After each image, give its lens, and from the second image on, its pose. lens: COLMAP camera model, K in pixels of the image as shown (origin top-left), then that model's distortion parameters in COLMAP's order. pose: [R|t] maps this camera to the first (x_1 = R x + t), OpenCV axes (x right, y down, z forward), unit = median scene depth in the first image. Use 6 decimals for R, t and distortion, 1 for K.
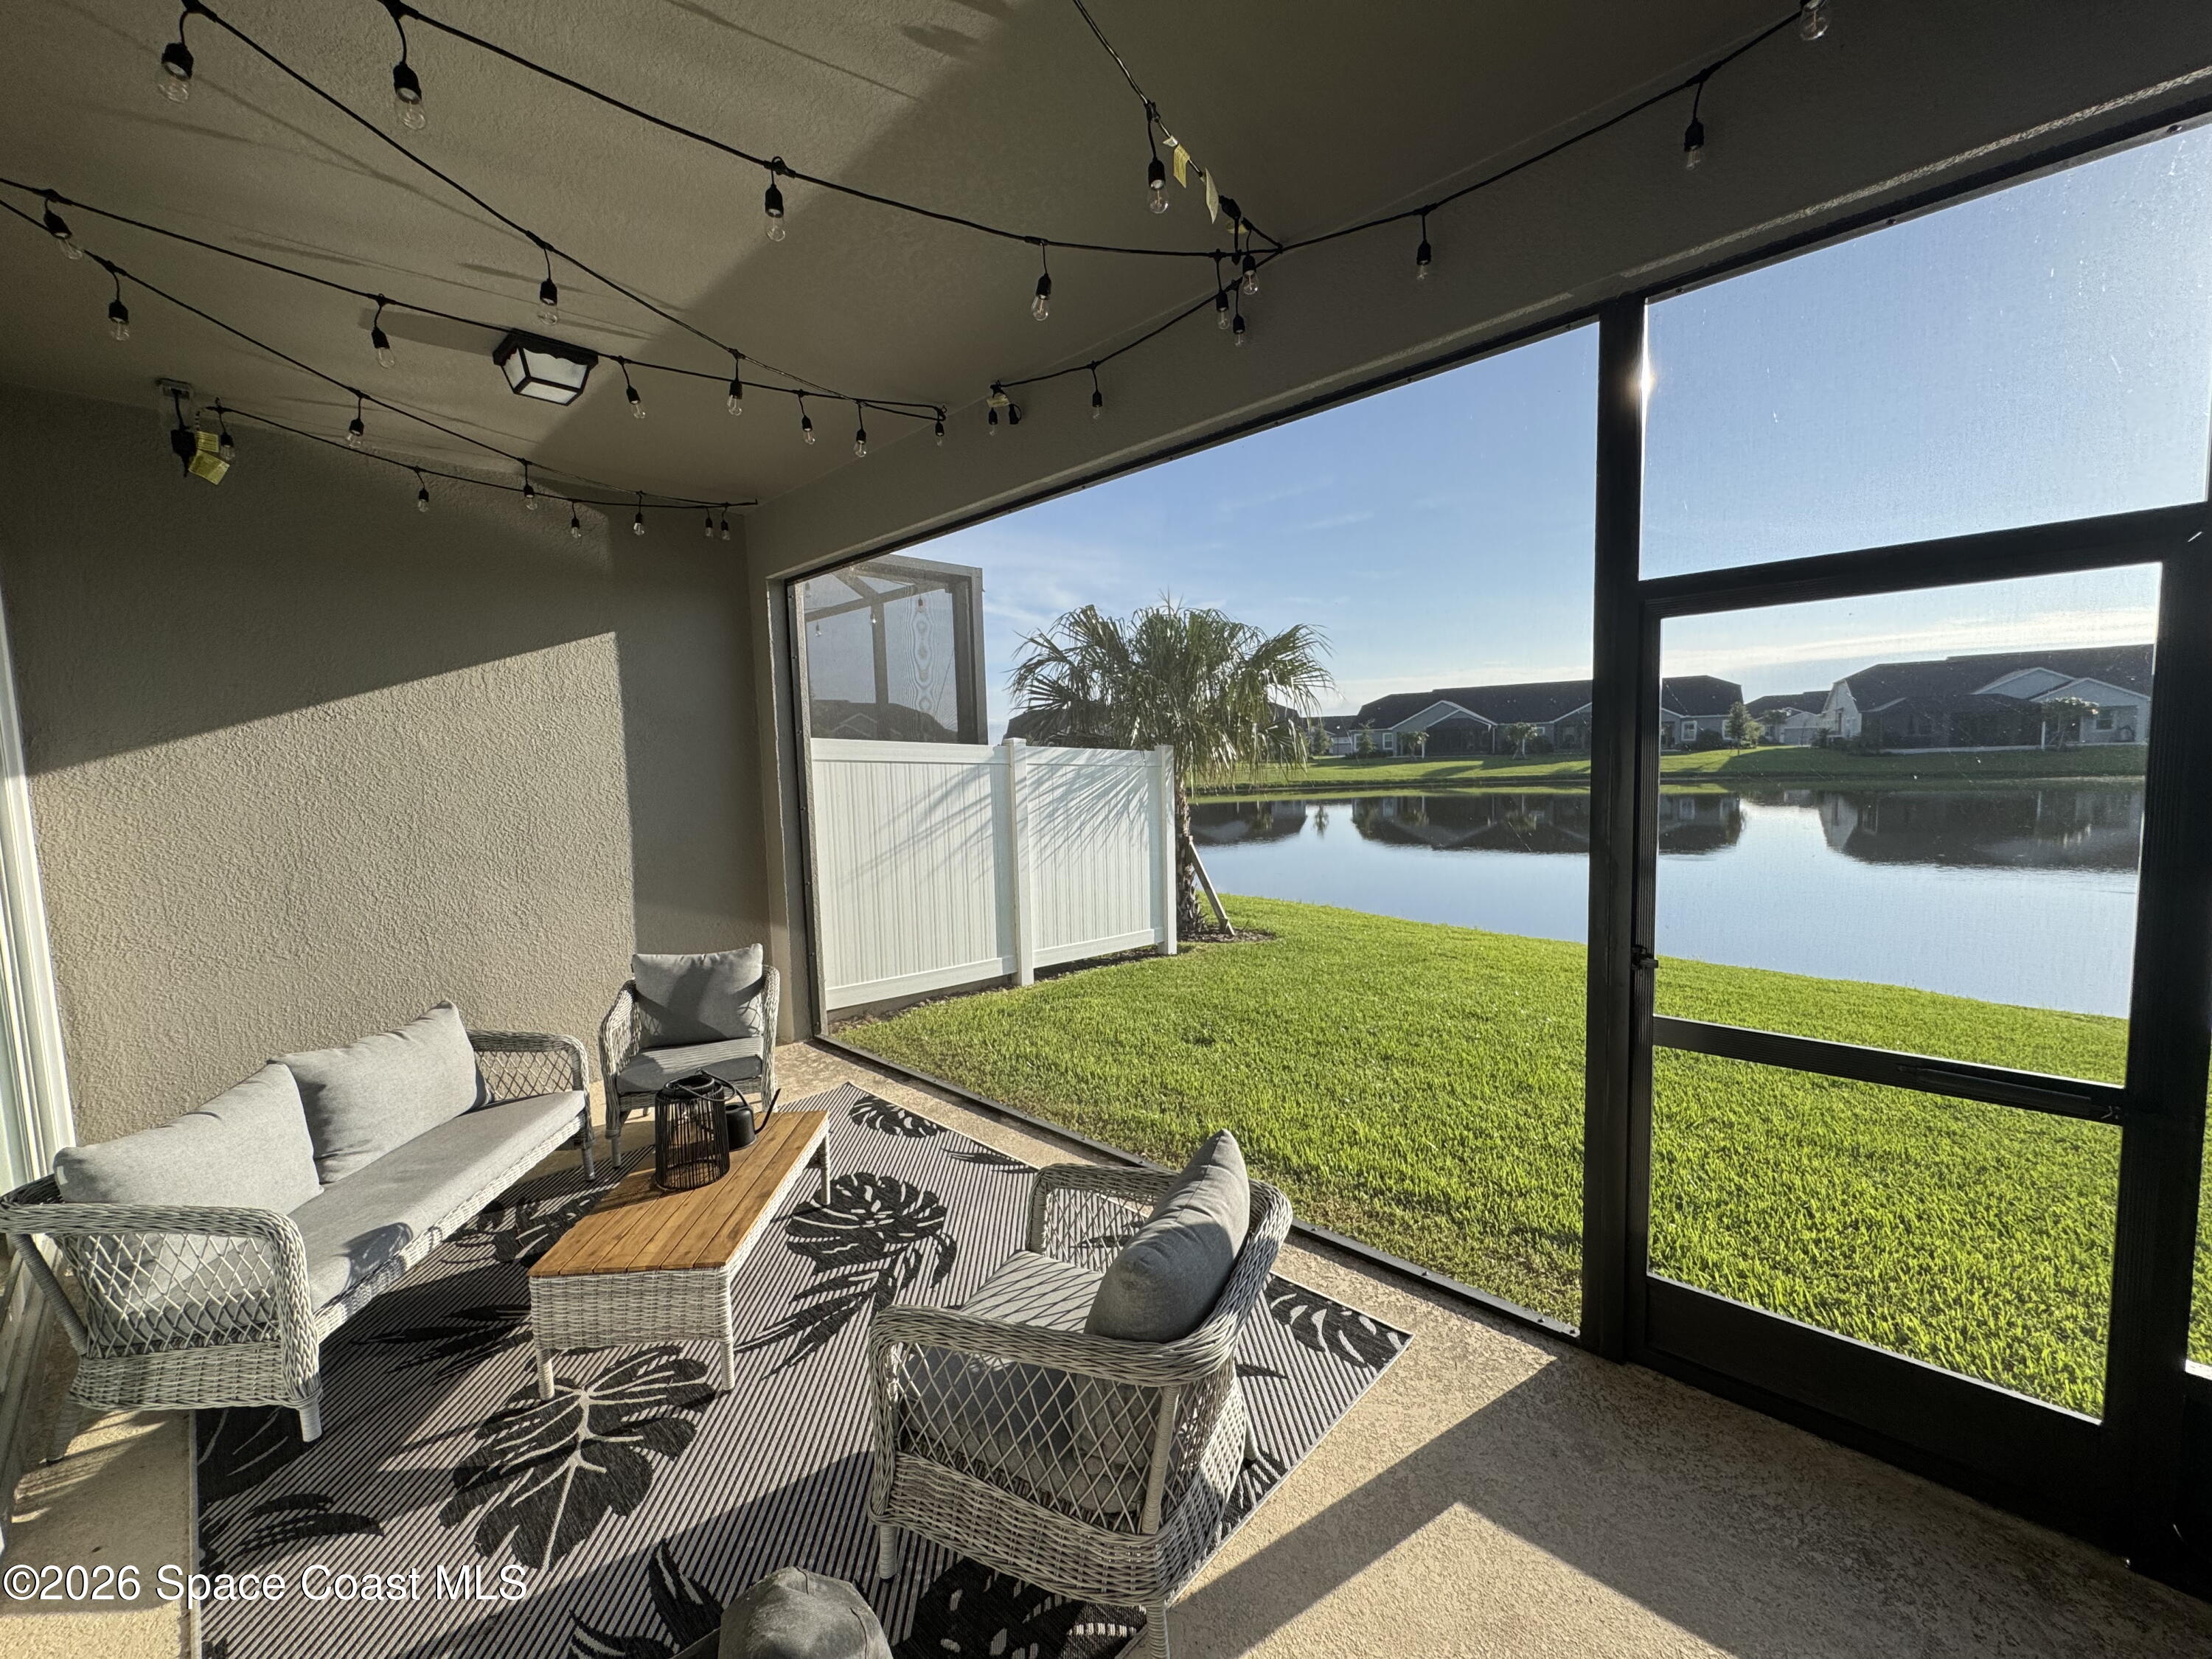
lens RADIAL K [[880.6, 0, 1099.3], [0, 880.6, 826.9], [0, 0, 1]] dist [-0.005936, 0.000038]
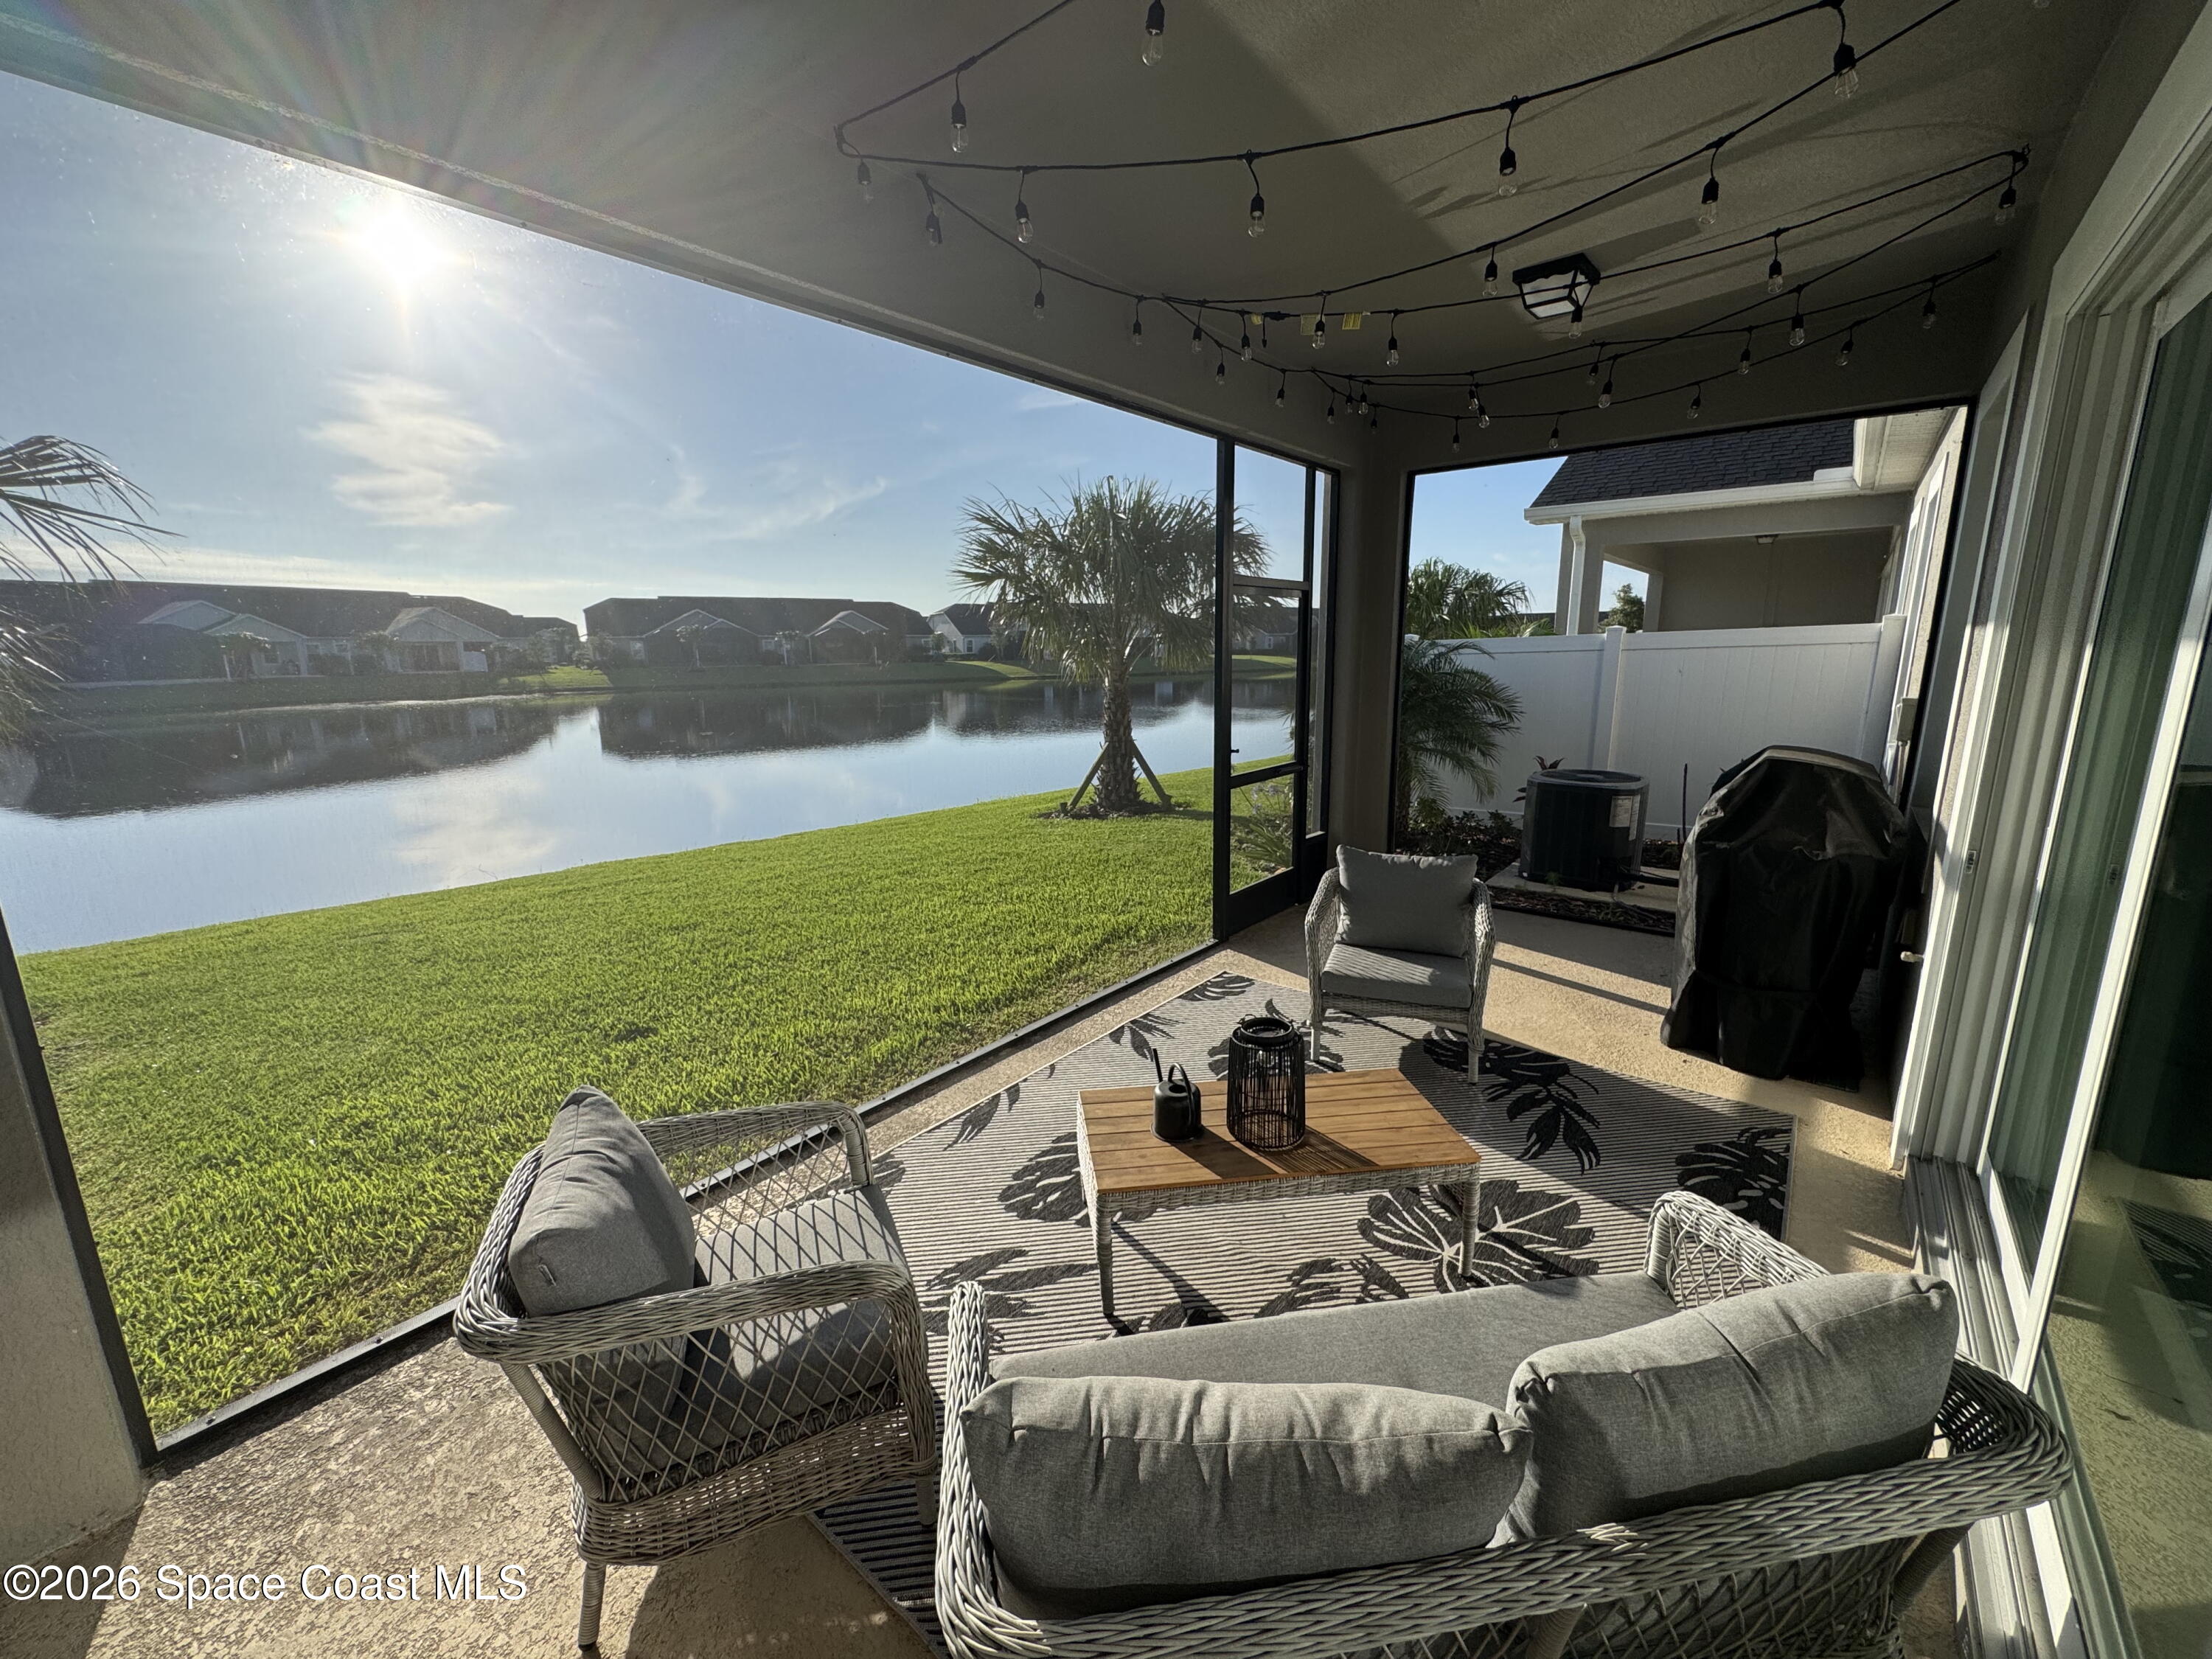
lens RADIAL K [[882.5, 0, 1107.7], [0, 882.5, 828.0], [0, 0, 1]] dist [-0.008883, 0.003663]
pose [[-0.074174, -0.170489, 0.982564, -1.242399], [0.097258, 0.979344, 0.177273, -0.065012], [-0.992491, 0.108711, -0.056060, 1.158298]]
